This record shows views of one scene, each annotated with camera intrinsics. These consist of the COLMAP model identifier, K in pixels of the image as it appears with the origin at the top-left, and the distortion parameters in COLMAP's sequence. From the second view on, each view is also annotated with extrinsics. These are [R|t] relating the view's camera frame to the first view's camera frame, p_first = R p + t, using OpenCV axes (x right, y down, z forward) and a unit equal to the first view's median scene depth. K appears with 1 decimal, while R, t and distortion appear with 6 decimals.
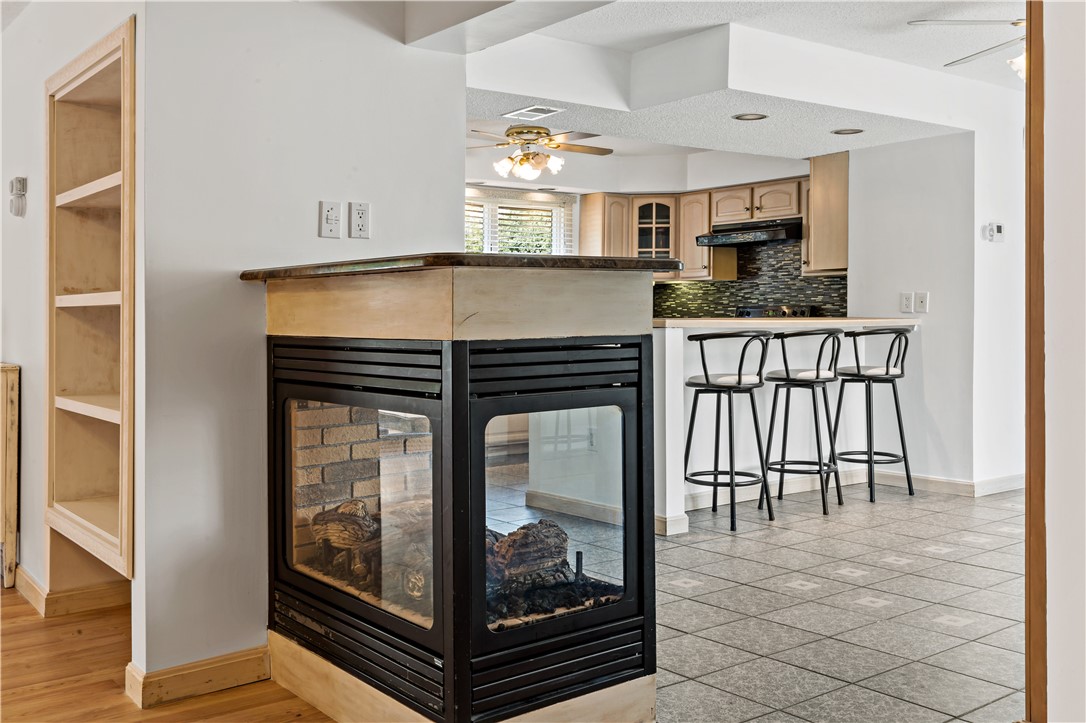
lens RADIAL K [[1031.9, 0, 516.8], [0, 1031.9, 385.1], [0, 0, 1]] dist [-0.009939, 0.000000]
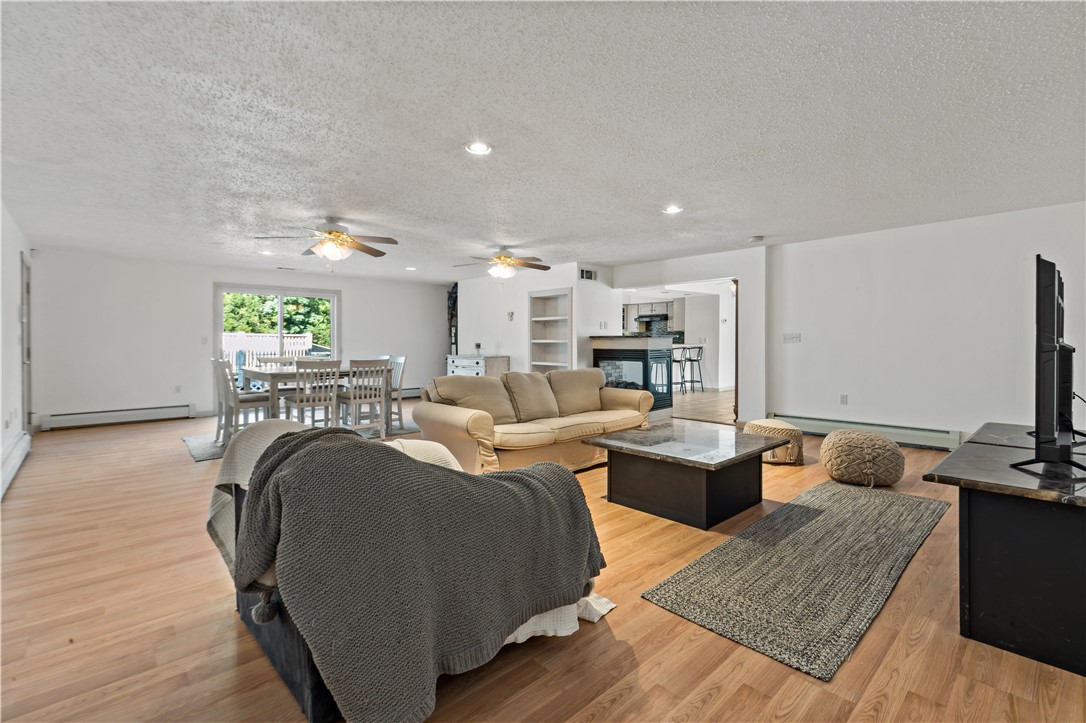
lens RADIAL K [[494.7, 0, 536.8], [0, 494.7, 374.7], [0, 0, 1]] dist [-0.014342, 0.000843]
pose [[0.996044, -0.004463, 0.088745, -0.375657], [0.004202, 0.999986, 0.003121, 0.037396], [-0.088758, -0.002736, 0.996049, -0.729285]]
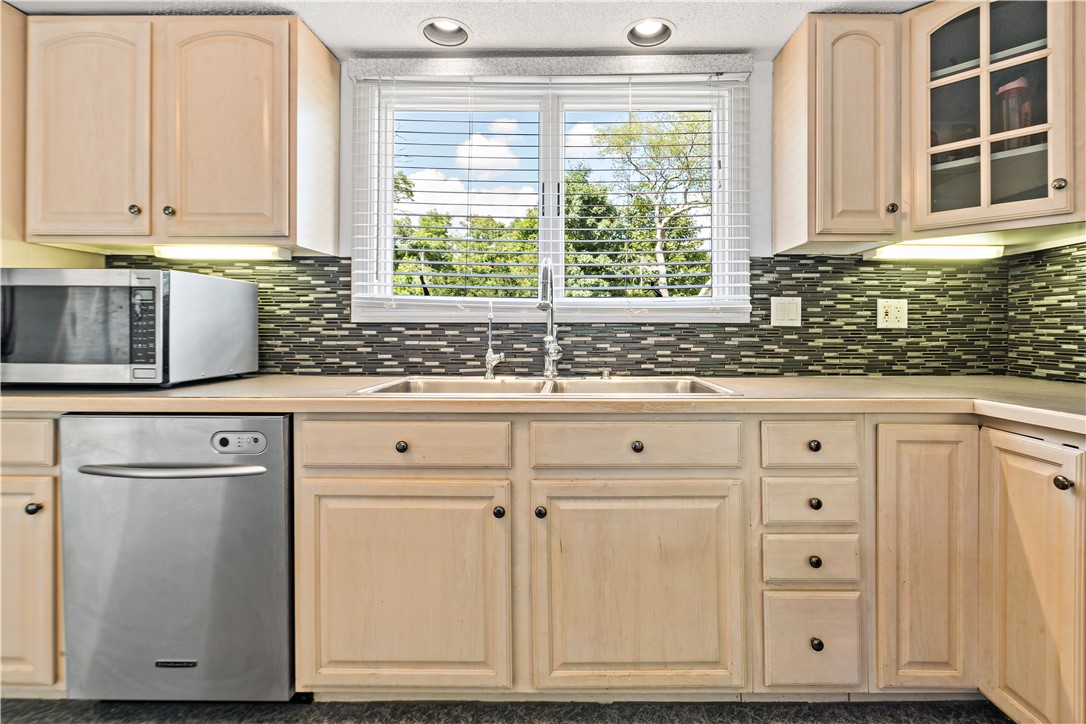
lens RADIAL K [[494.7, 0, 572.7], [0, 494.7, 328.6], [0, 0, 1]] dist [-0.014342, 0.000843]
pose [[0.805700, 0.000452, -0.592323, 0.170846], [-0.044662, 0.997199, -0.059990, -0.075556], [0.590637, 0.074789, 0.803464, 1.142318]]
